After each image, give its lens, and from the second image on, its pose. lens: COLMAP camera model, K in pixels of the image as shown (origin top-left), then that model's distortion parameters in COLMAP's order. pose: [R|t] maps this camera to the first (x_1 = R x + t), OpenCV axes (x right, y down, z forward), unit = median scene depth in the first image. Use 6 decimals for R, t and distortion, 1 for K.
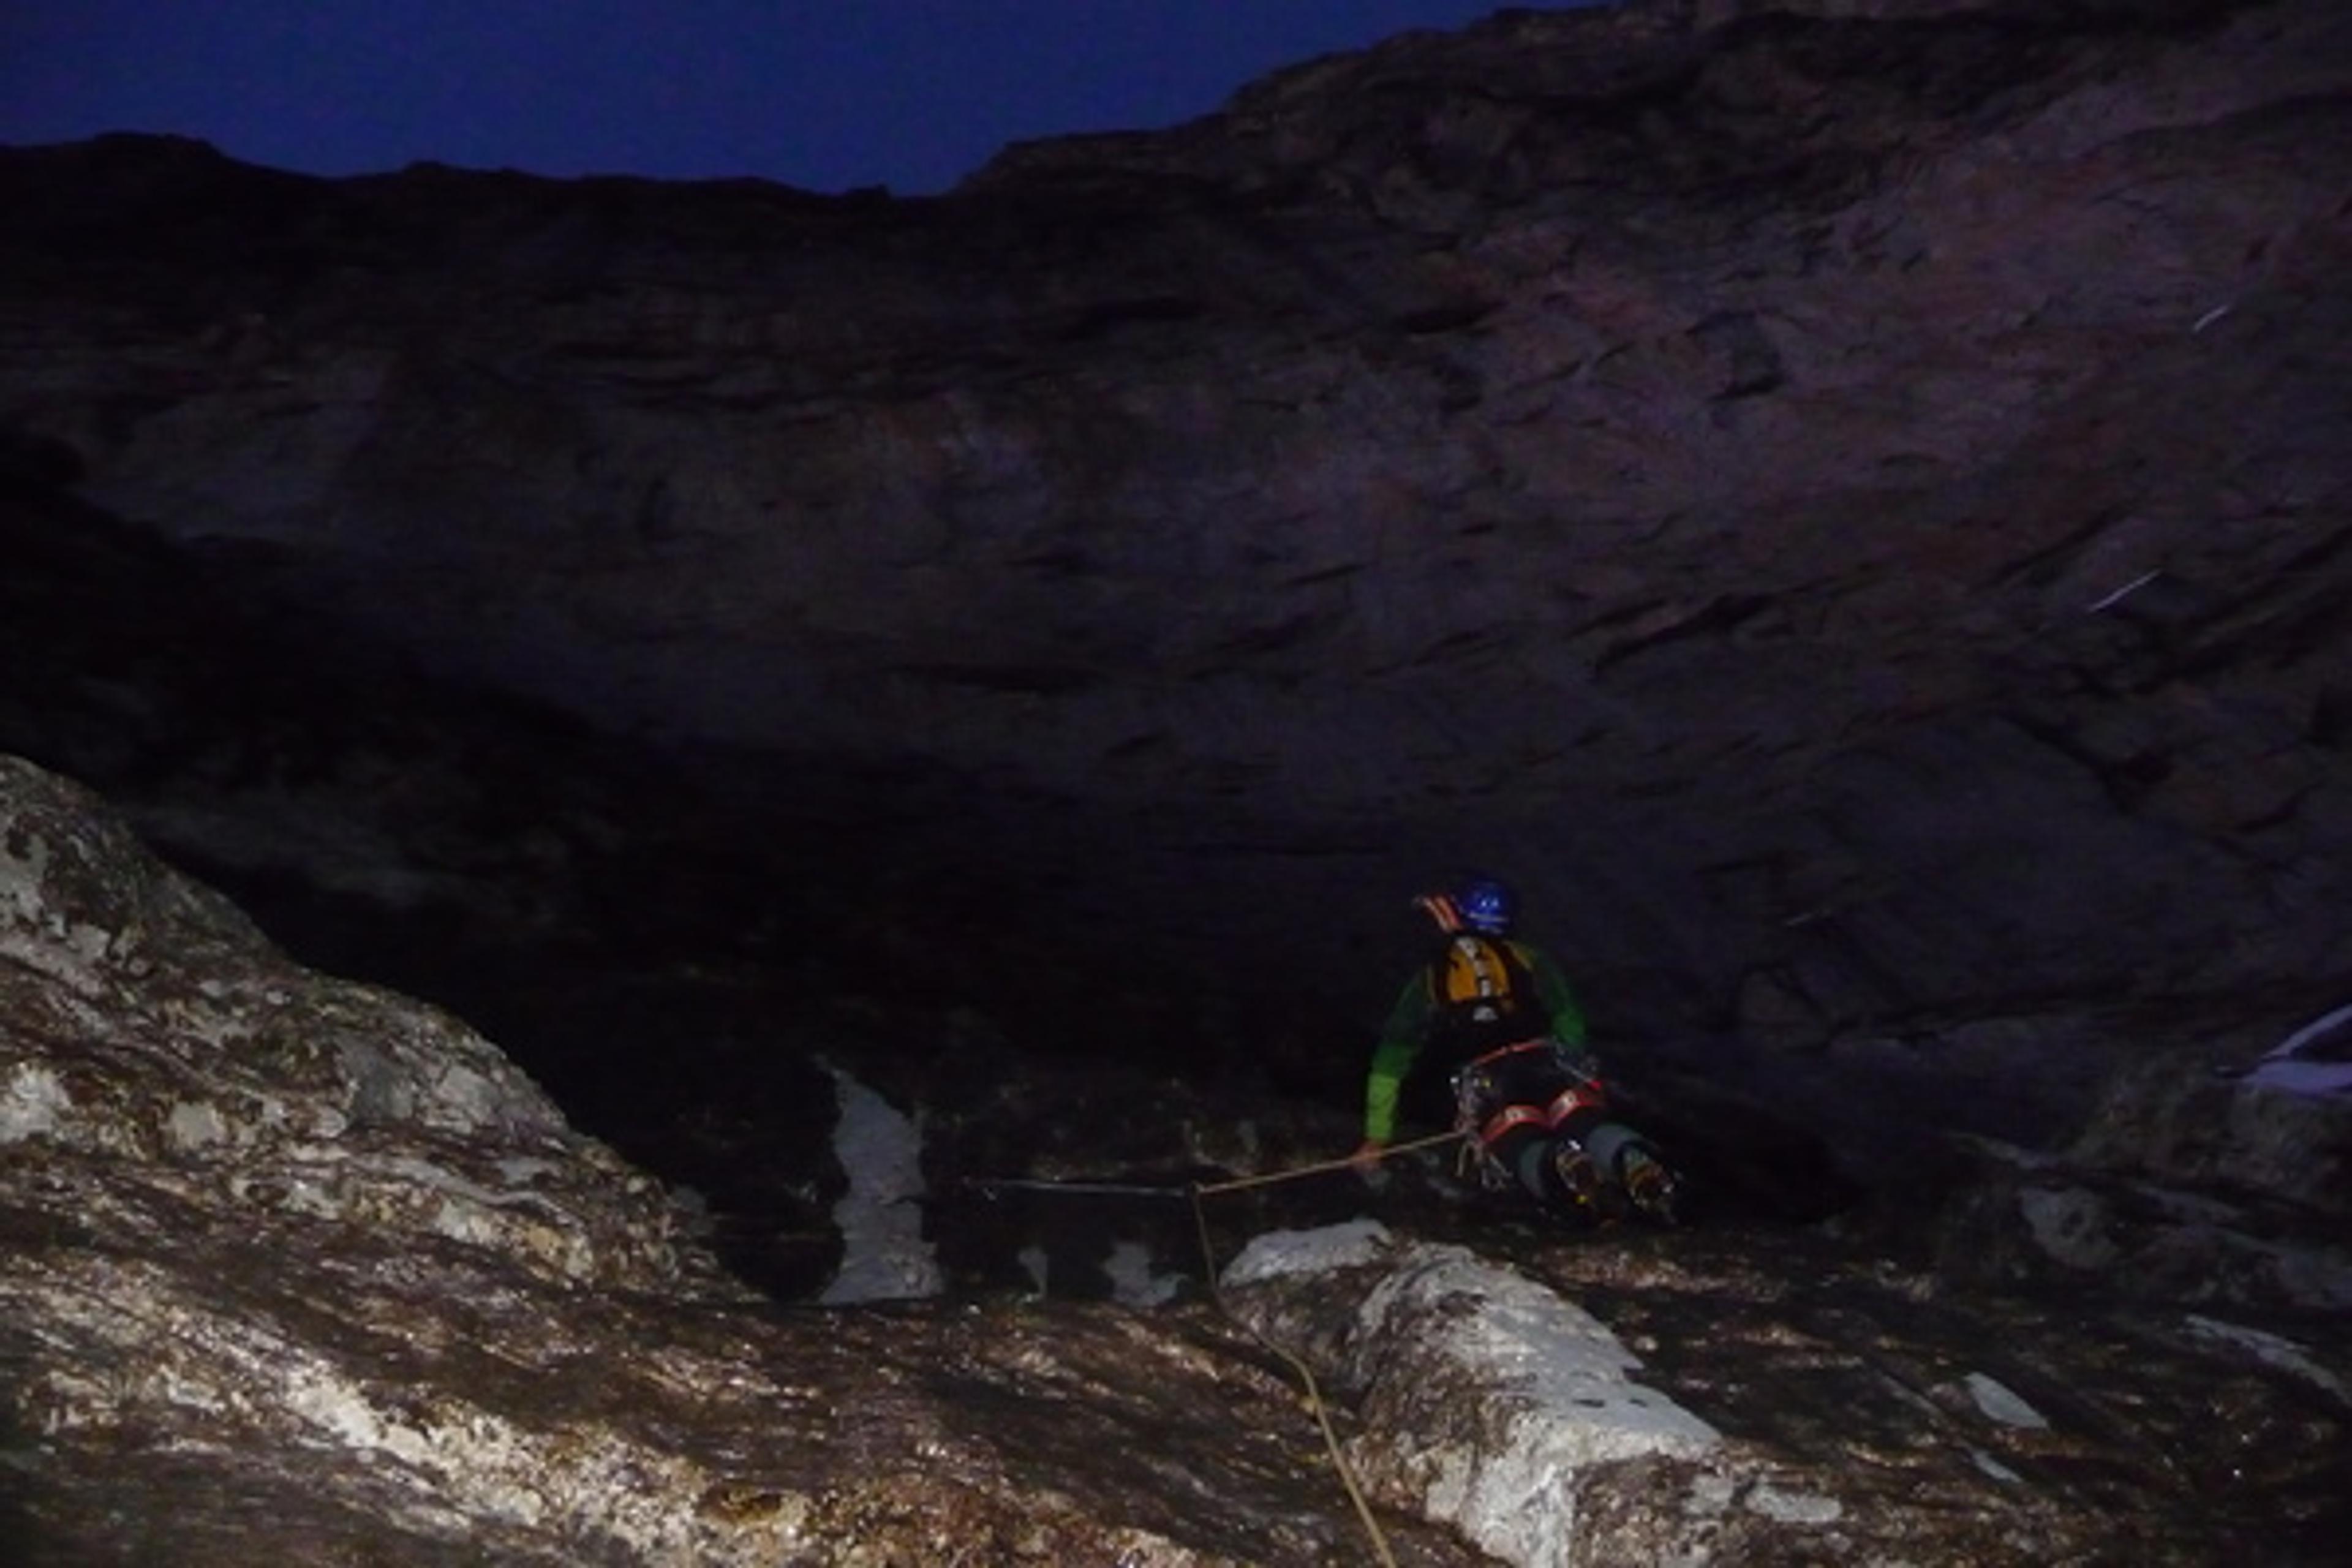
lens RADIAL K [[1887.9, 0, 1168.6], [0, 1887.9, 746.6], [0, 0, 1]] dist [-0.030698, 0.021805]
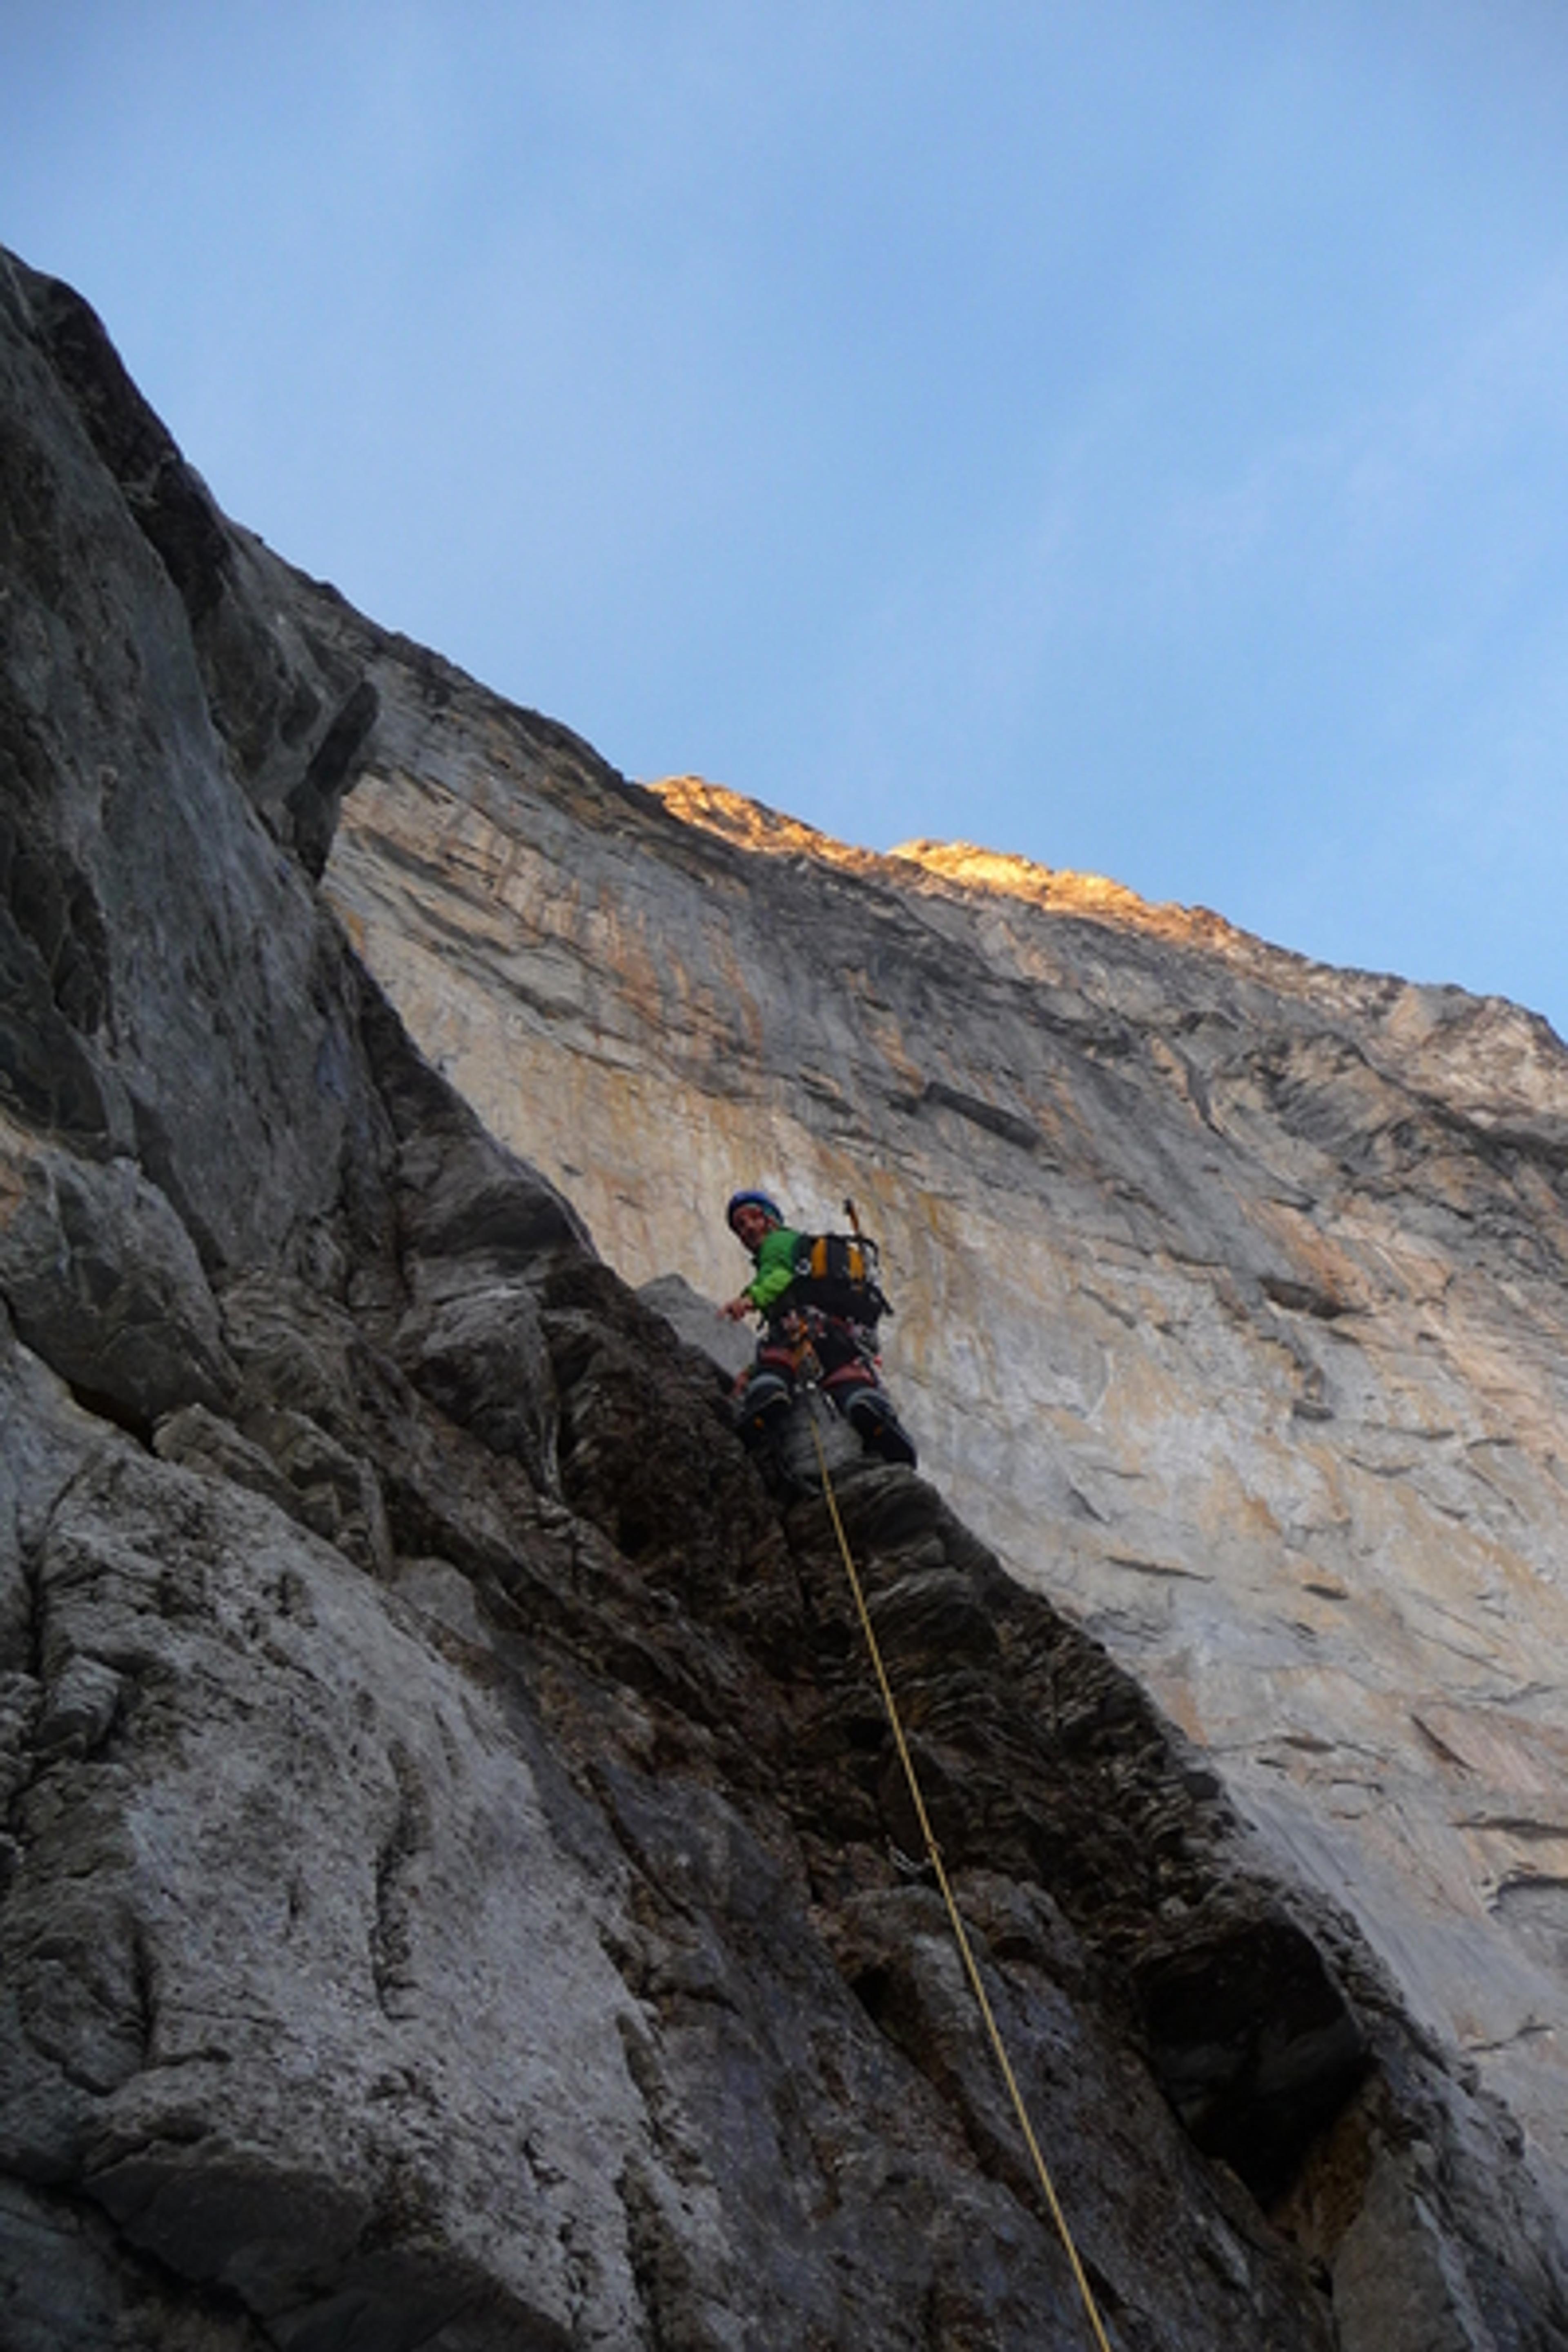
lens RADIAL K [[1887.9, 0, 779.5], [0, 1887.9, 1148.9], [0, 0, 1]] dist [-0.030698, 0.021805]
pose [[0.876947, 0.462835, 0.129410, -0.209611], [-0.440995, 0.882007, -0.166093, -0.039681], [-0.191014, 0.088585, 0.977582, 0.202832]]
